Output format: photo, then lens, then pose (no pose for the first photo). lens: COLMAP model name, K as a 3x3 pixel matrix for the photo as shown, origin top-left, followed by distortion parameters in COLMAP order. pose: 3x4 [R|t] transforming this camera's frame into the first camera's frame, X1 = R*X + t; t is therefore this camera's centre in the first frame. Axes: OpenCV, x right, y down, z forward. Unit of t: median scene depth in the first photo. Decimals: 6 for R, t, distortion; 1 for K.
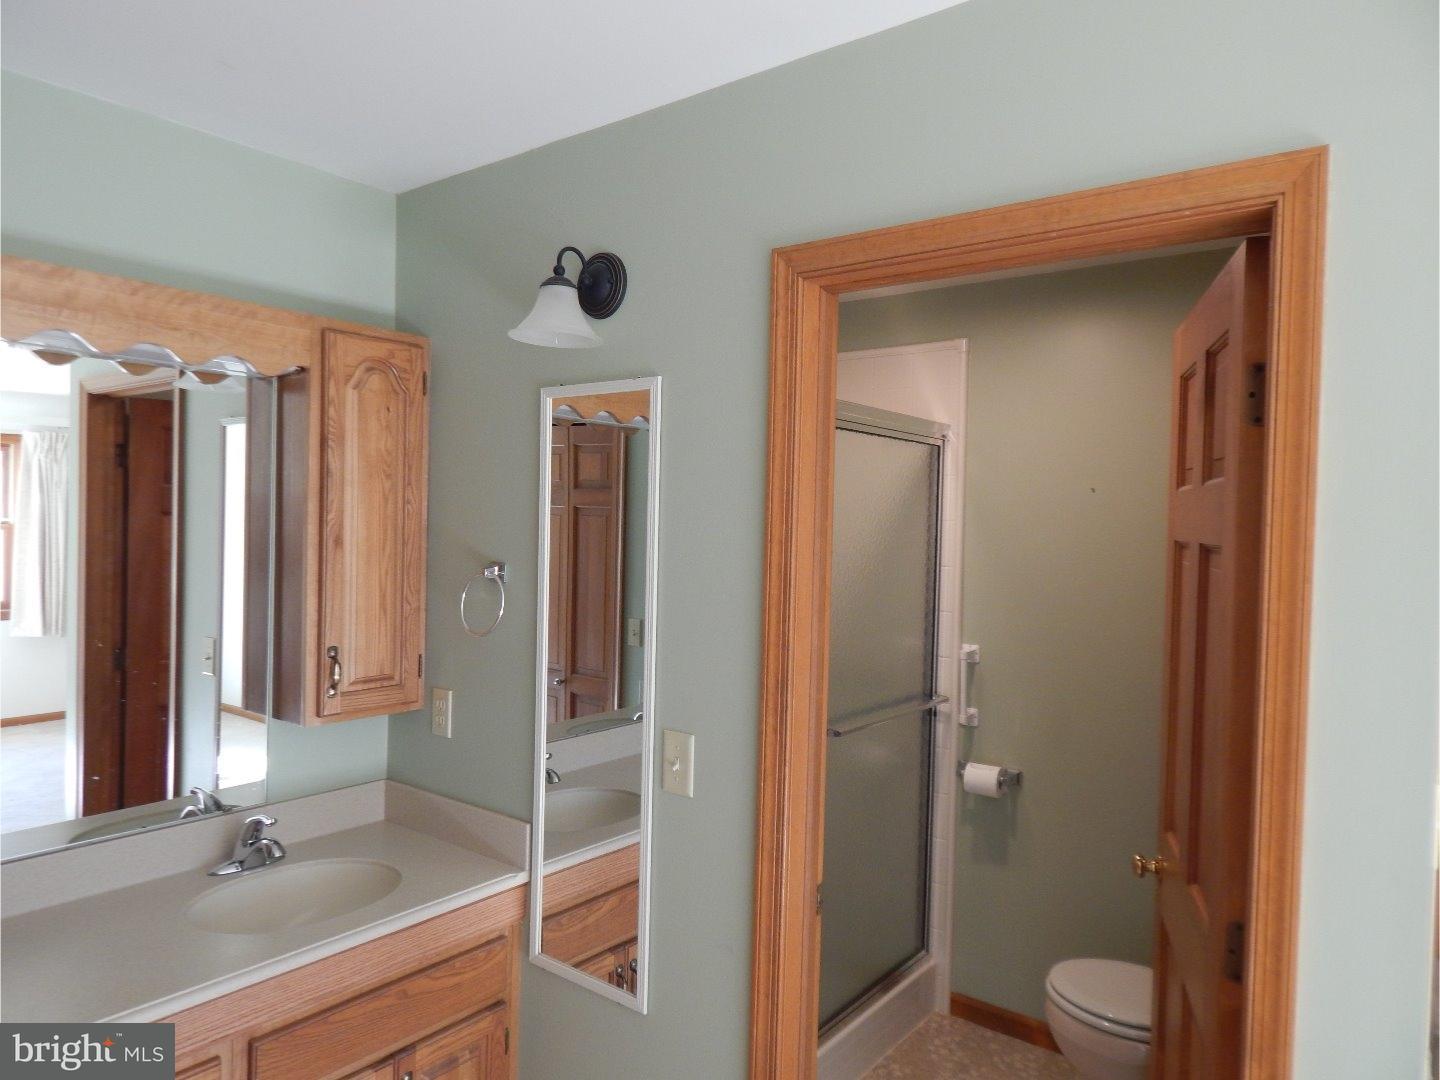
lens RADIAL K [[963.0, 0, 720.4], [0, 963.0, 542.7], [0, 0, 1]] dist [0.004511, 0.005680]
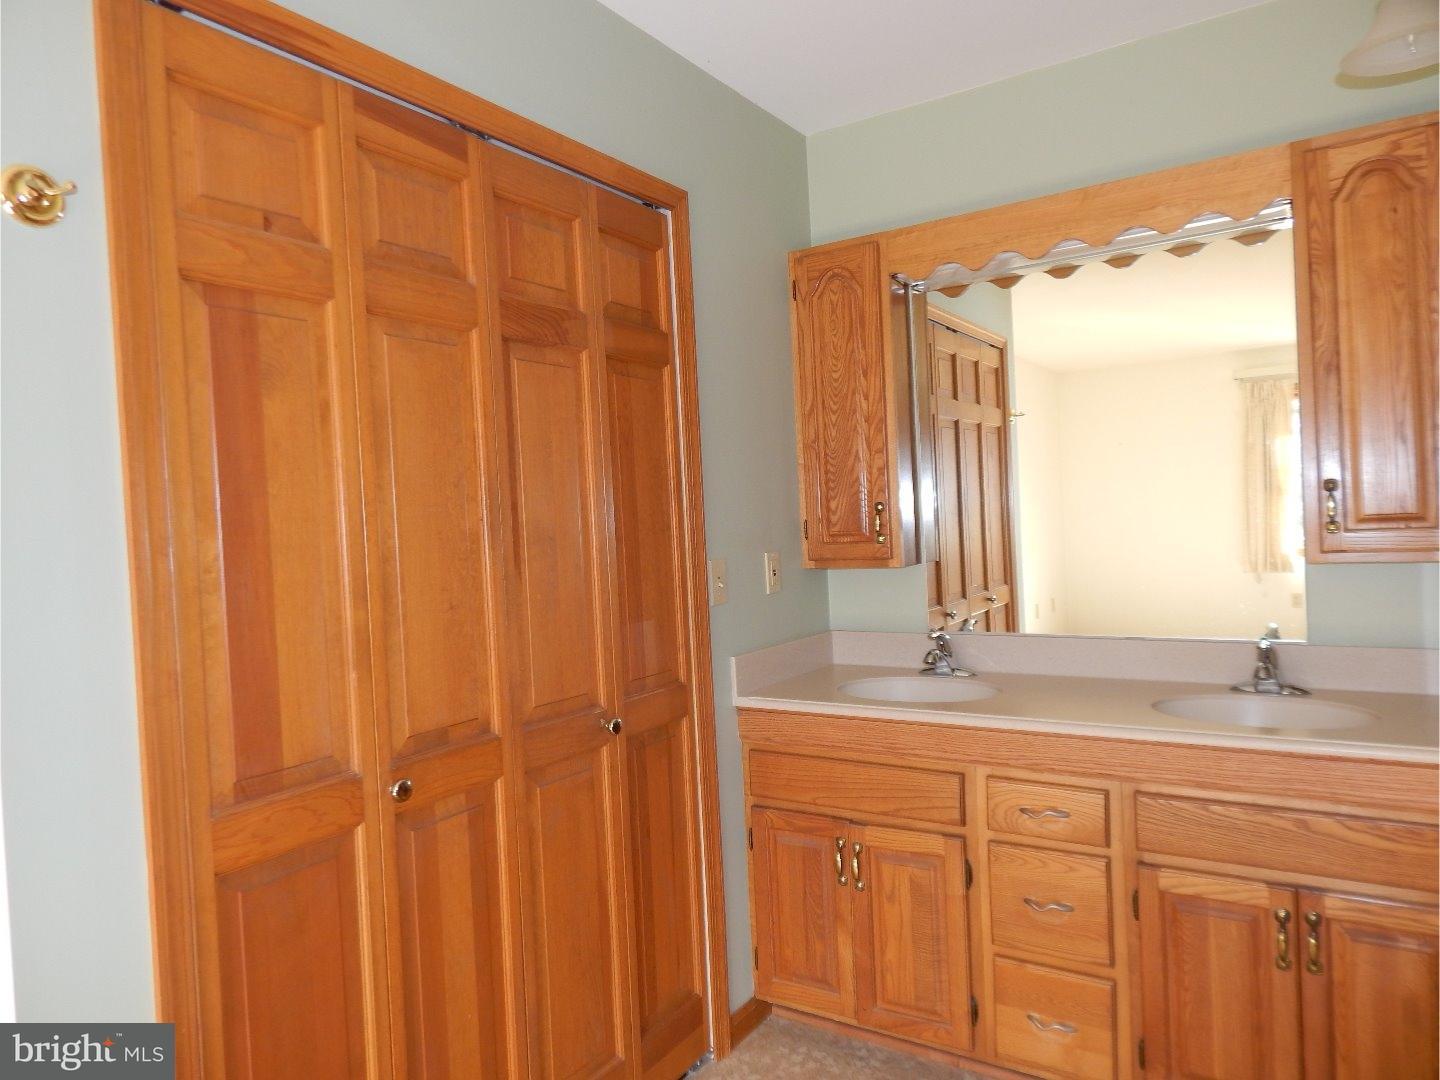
lens RADIAL K [[963.0, 0, 720.3], [0, 963.0, 537.1], [0, 0, 1]] dist [0.004511, 0.005680]
pose [[0.078168, -0.007124, -0.996915, 0.492428], [0.021710, 0.999750, -0.005442, 0.153853], [0.996704, -0.021217, 0.078303, 0.312027]]
